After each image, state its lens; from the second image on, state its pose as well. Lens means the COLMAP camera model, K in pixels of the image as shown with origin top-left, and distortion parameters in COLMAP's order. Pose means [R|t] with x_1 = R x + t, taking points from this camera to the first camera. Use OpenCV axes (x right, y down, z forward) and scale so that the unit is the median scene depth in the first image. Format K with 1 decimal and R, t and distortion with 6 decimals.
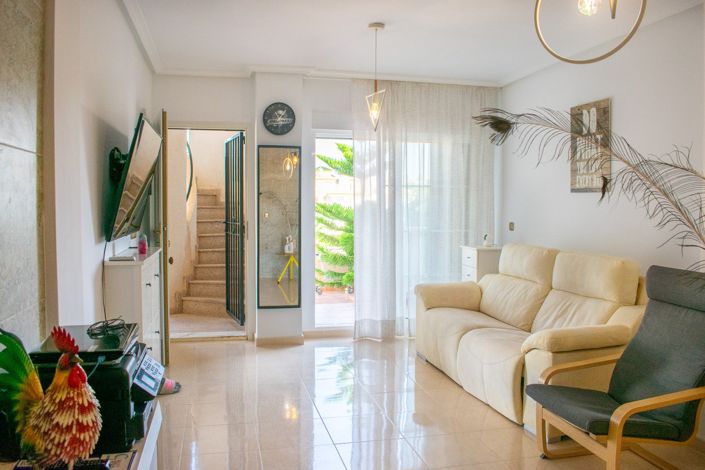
lens RADIAL K [[565.2, 0, 337.7], [0, 565.2, 234.7], [0, 0, 1]] dist [-0.090888, 0.015620]
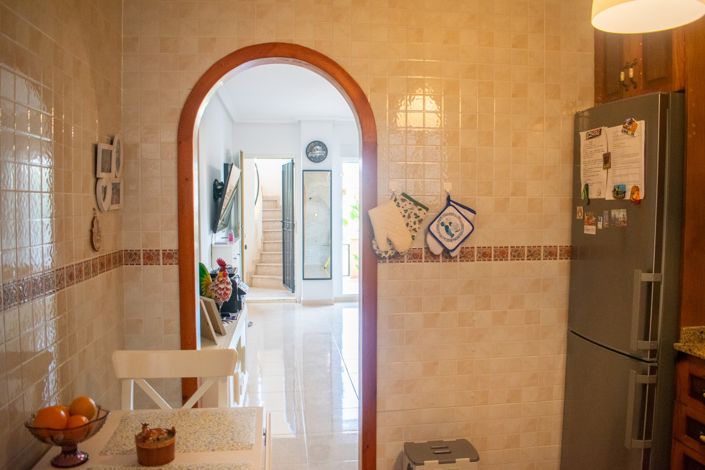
lens RADIAL K [[565.2, 0, 337.7], [0, 565.2, 234.7], [0, 0, 1]] dist [-0.090888, 0.015620]
pose [[0.993827, -0.000677, -0.110936, 0.112778], [0.001241, 0.999987, 0.005012, 0.004801], [0.110931, -0.005118, 0.993815, -0.460391]]
